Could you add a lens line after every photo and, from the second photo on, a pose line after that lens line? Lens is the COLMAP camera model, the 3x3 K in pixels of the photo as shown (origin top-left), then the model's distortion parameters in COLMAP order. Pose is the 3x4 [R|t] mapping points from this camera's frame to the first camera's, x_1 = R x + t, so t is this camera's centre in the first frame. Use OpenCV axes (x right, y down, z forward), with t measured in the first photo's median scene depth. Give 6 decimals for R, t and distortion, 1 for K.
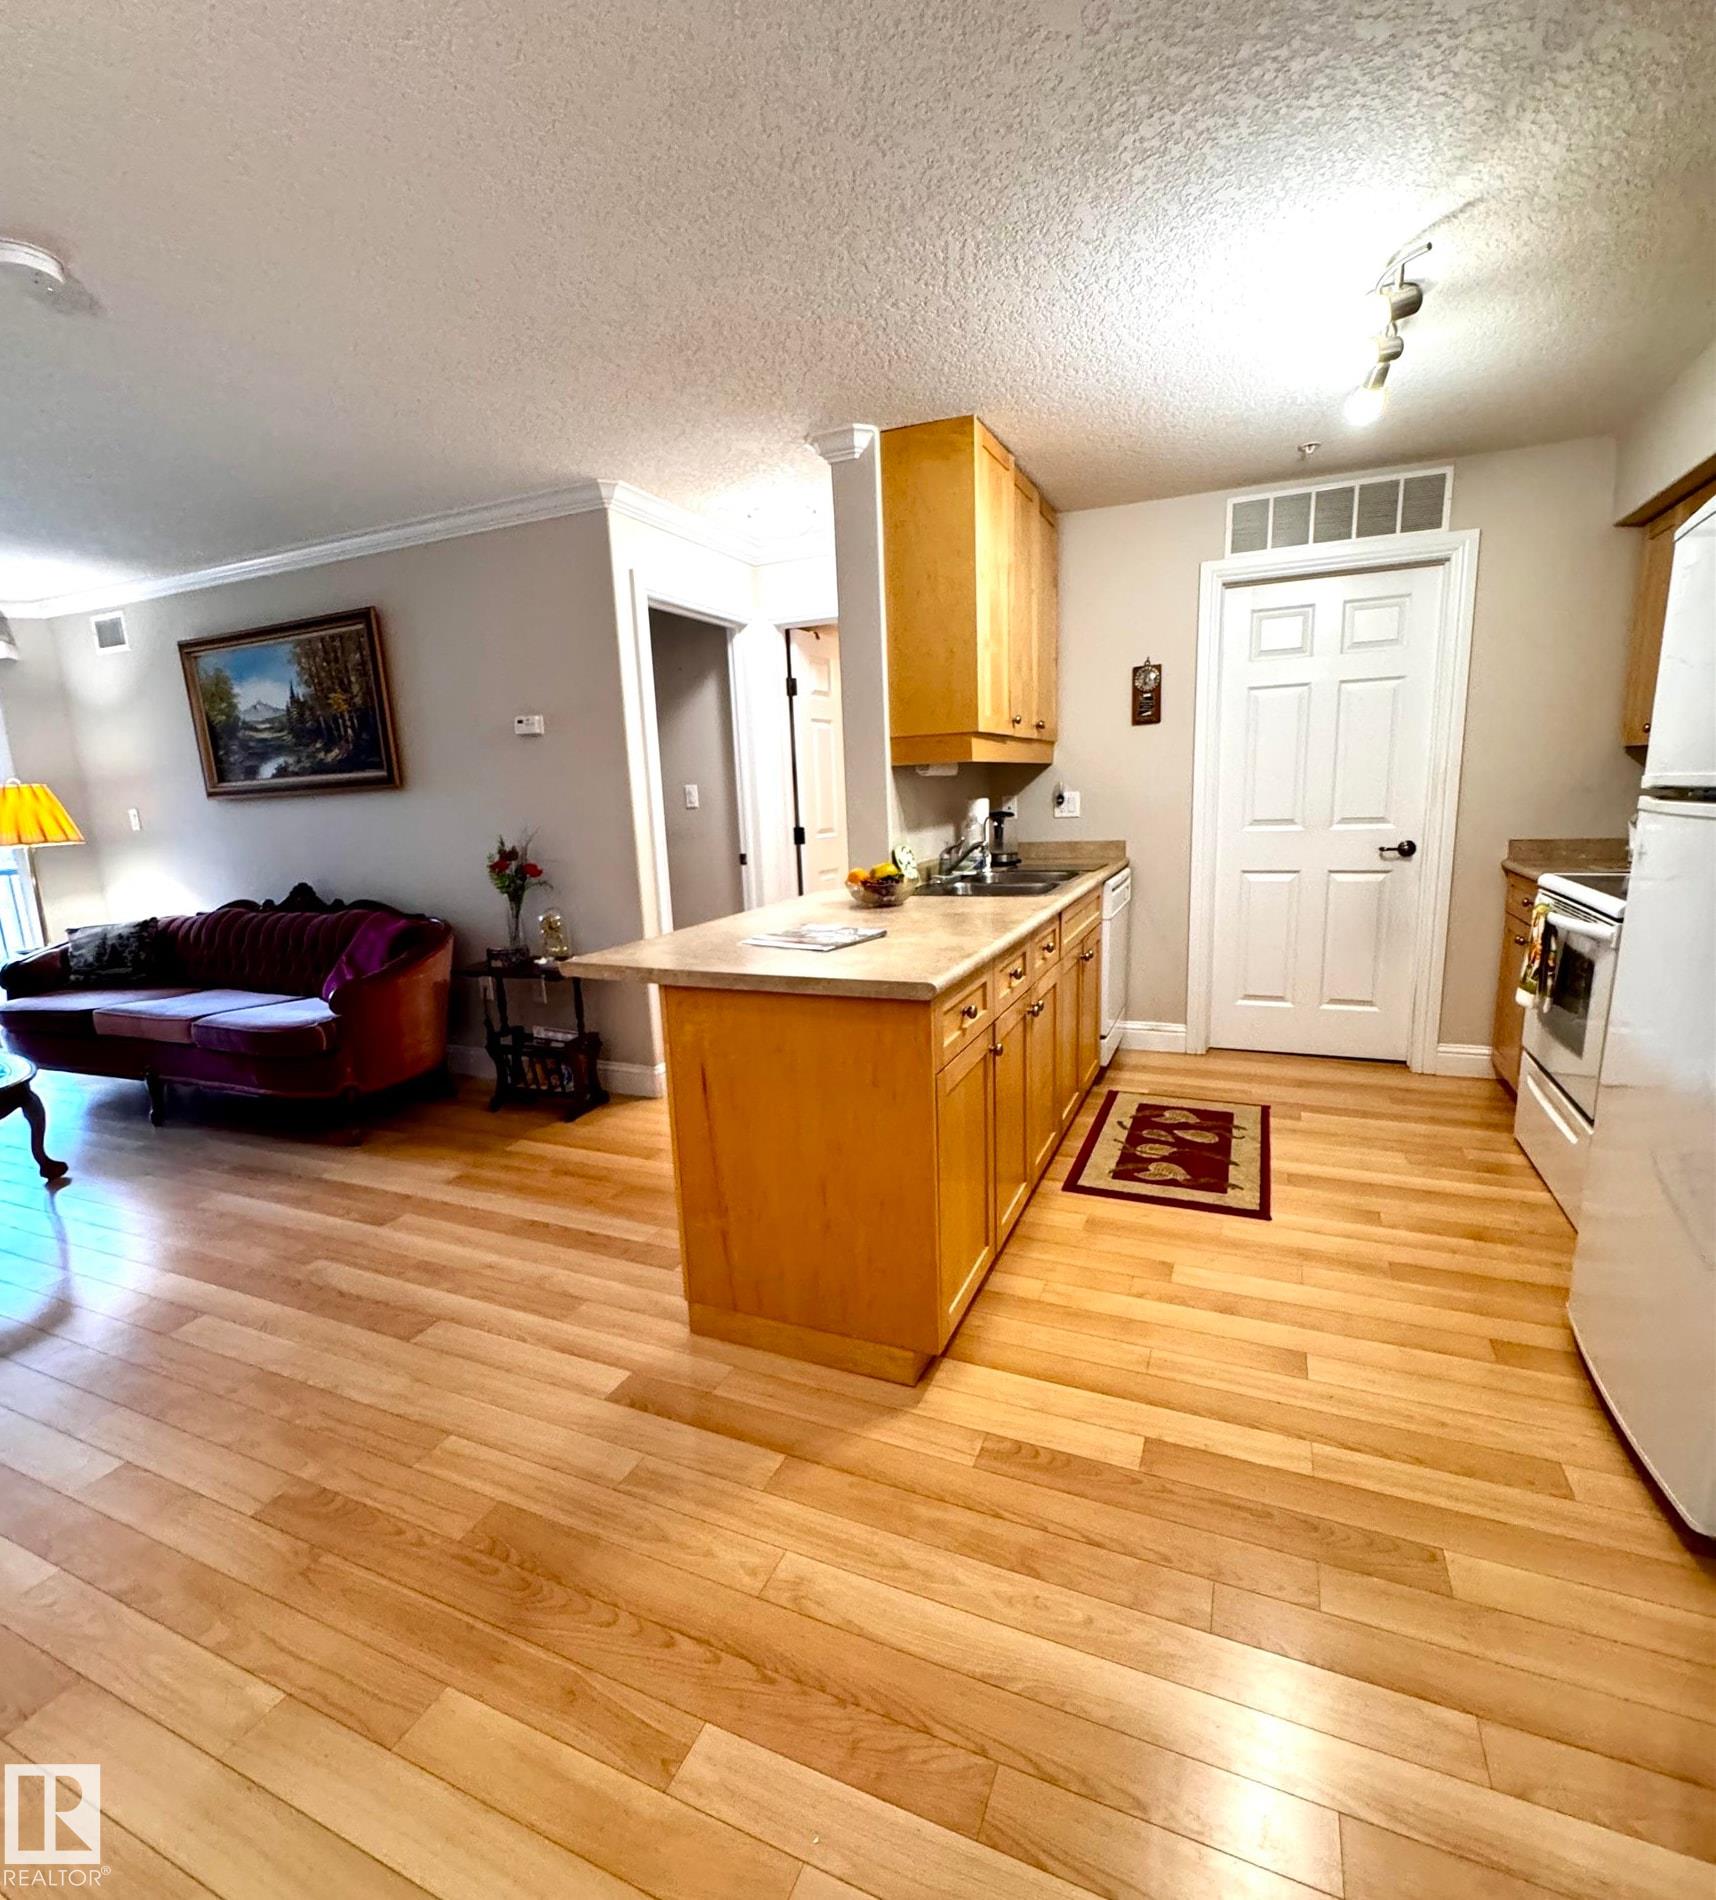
lens RADIAL K [[924.8, 0, 857.6], [0, 924.8, 973.8], [0, 0, 1]] dist [-0.003731, 0.001999]
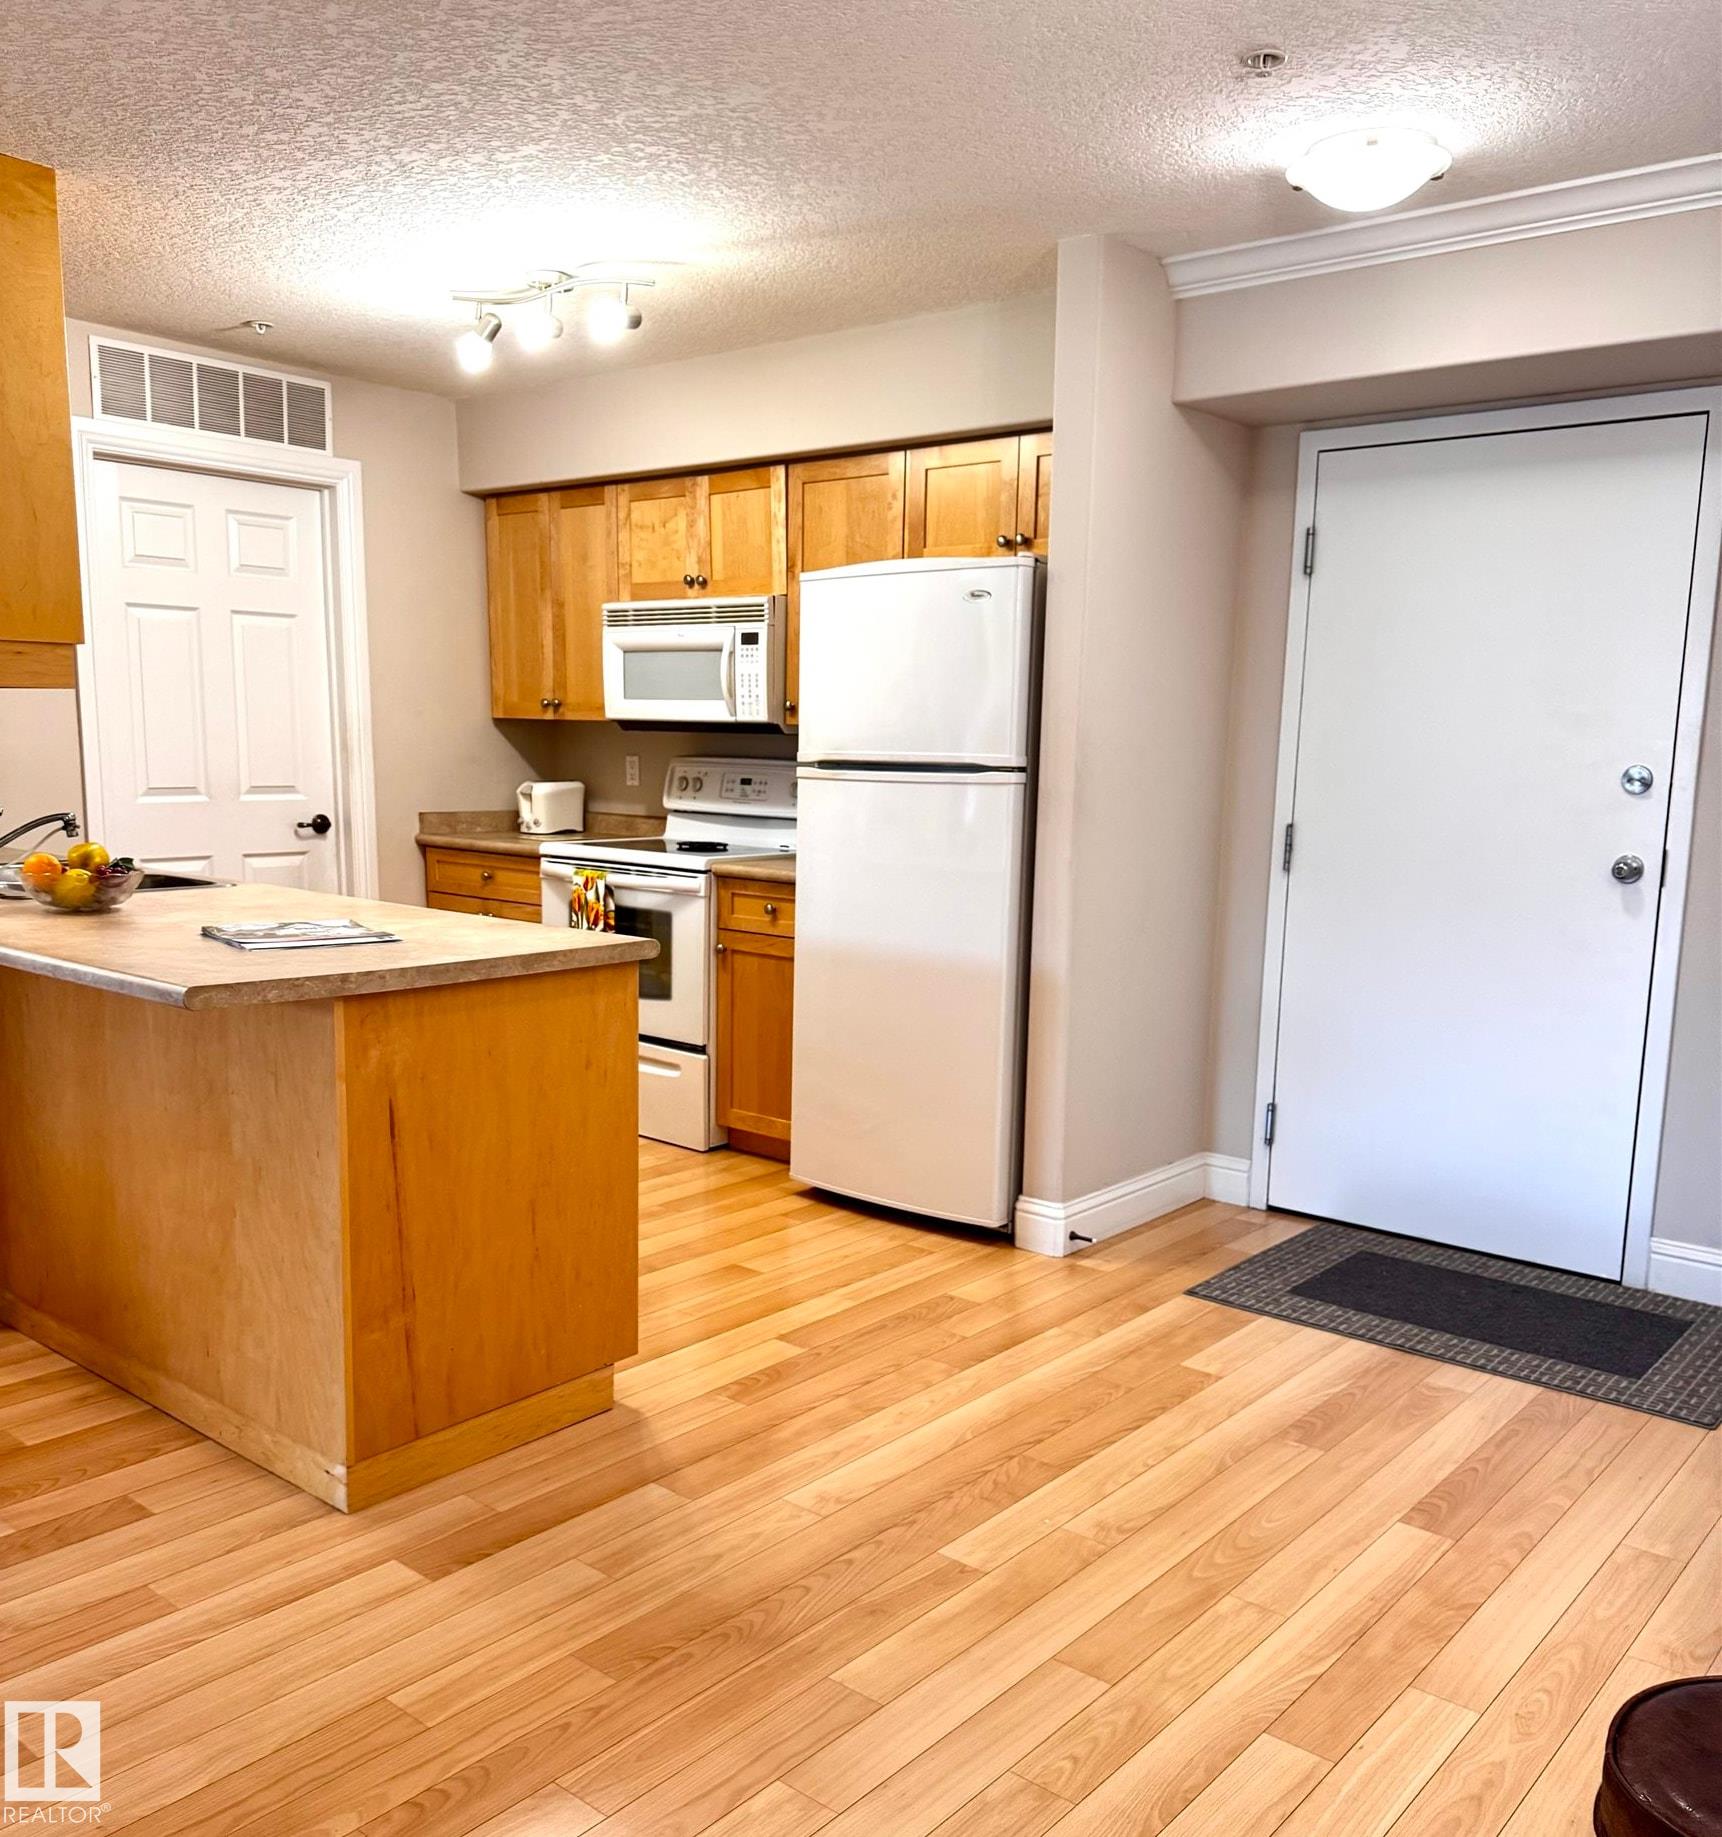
lens RADIAL K [[1610.6, 0, 852.1], [0, 1610.6, 1018.0], [0, 0, 1]] dist [0.098646, -0.150466]
pose [[0.279070, -0.123848, 0.952251, -0.772226], [0.161205, 0.983617, 0.080684, -0.006373], [-0.946643, 0.130991, 0.294463, 0.160588]]
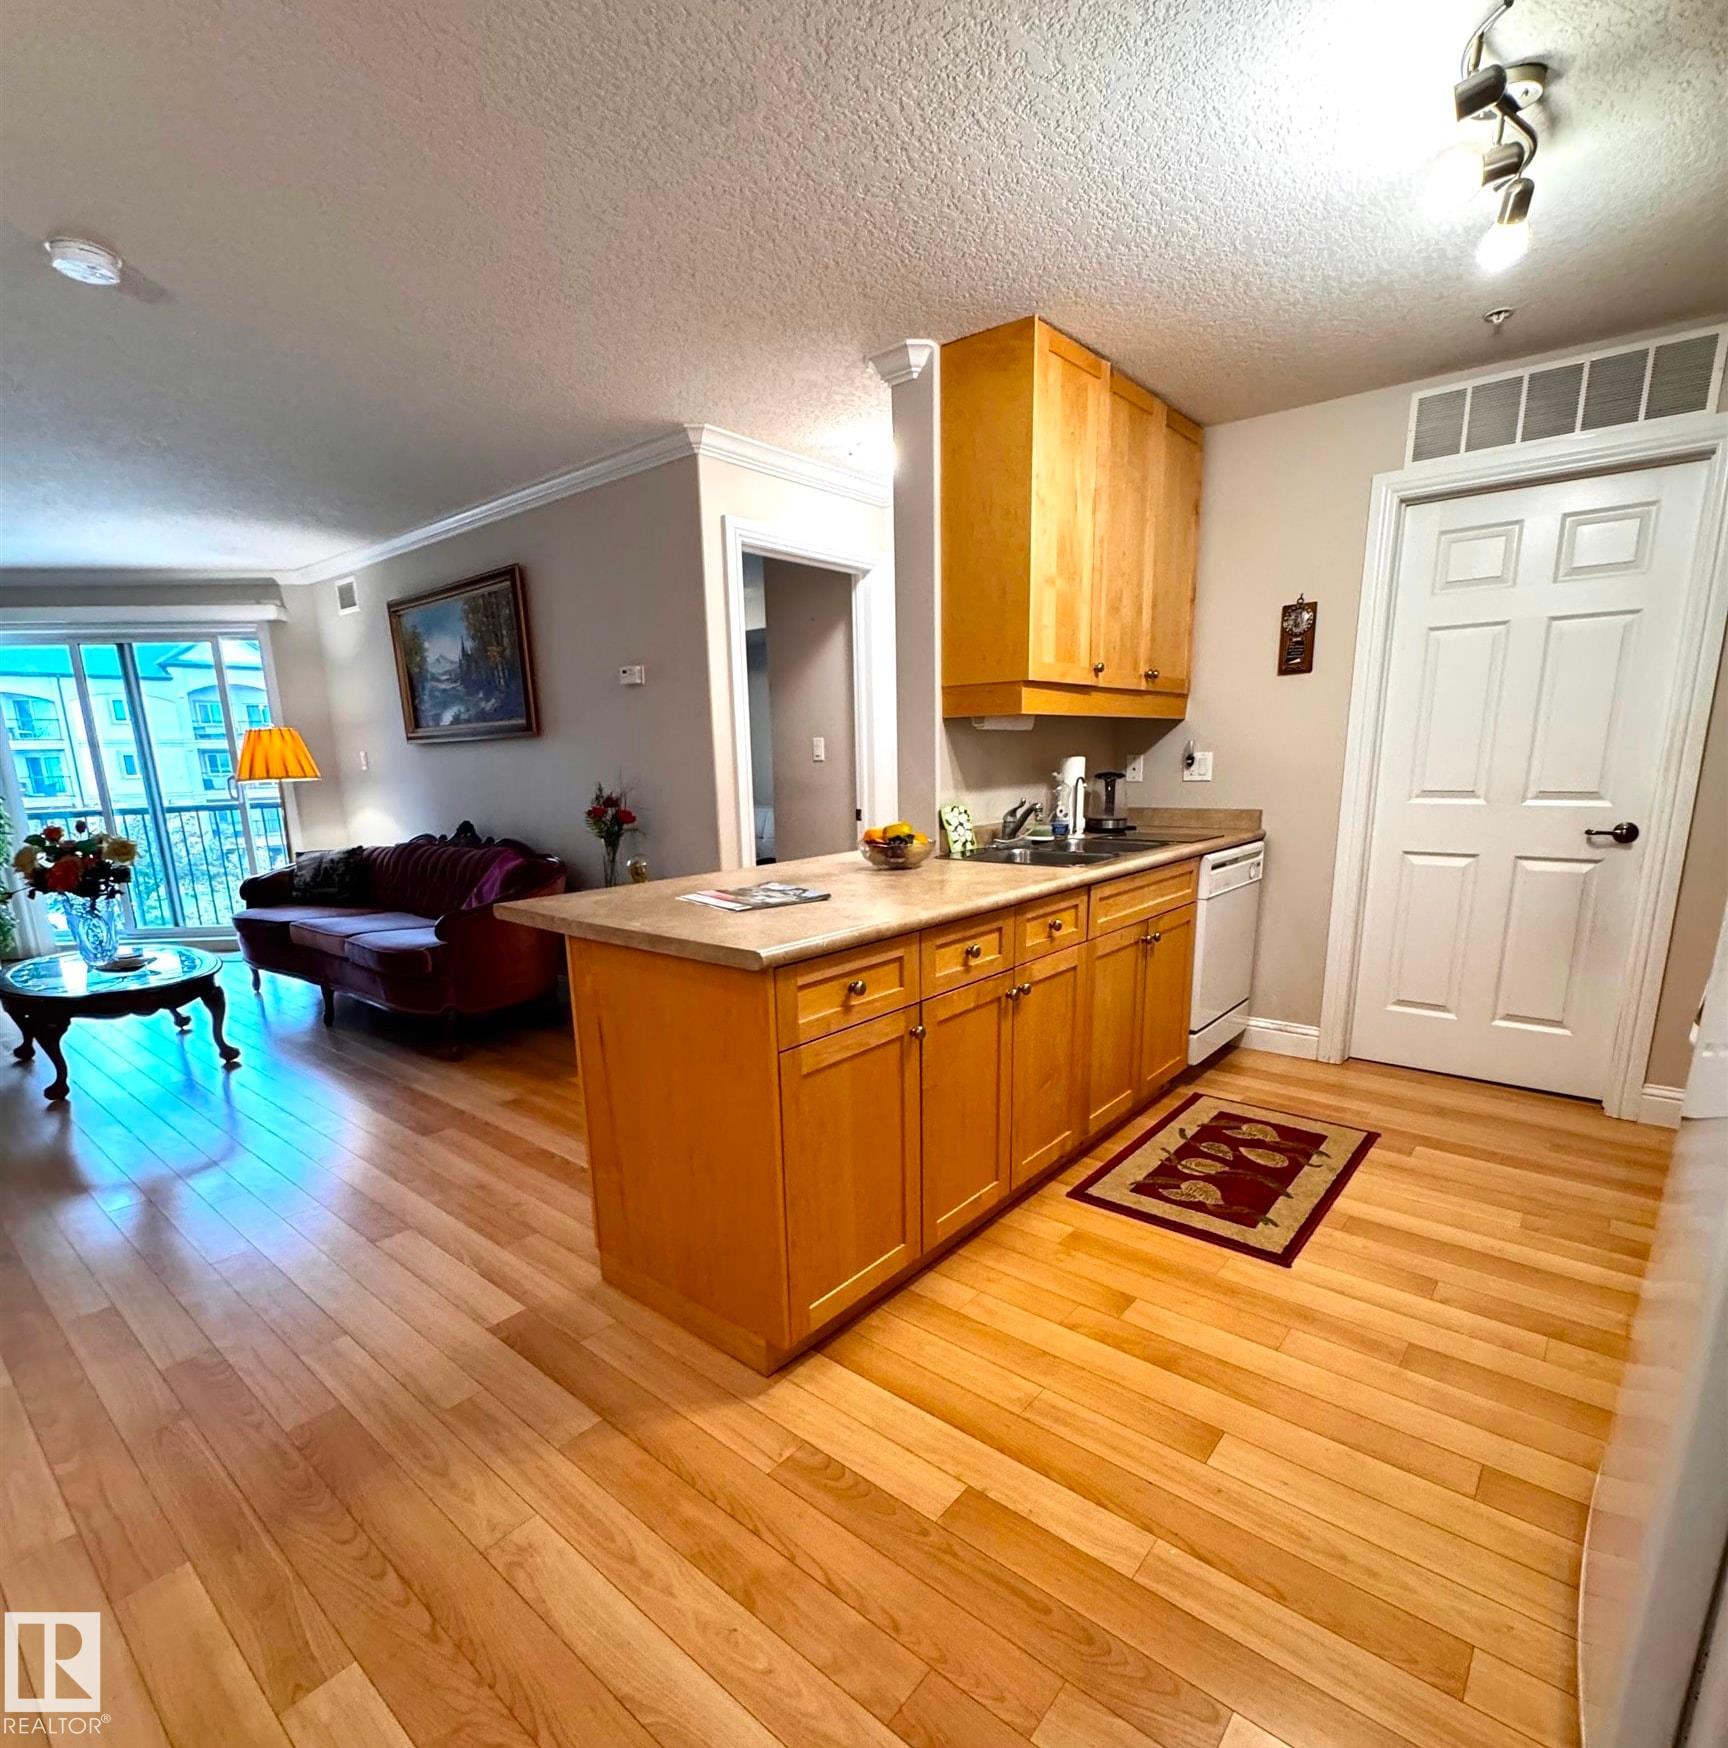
lens RADIAL K [[927.6, 0, 869.3], [0, 927.6, 971.9], [0, 0, 1]] dist [-0.003406, 0.001571]
pose [[0.960321, 0.083565, -0.266083, 0.222421], [-0.072714, 0.996079, 0.050392, -0.012538], [0.269251, -0.029045, 0.962632, 0.075212]]
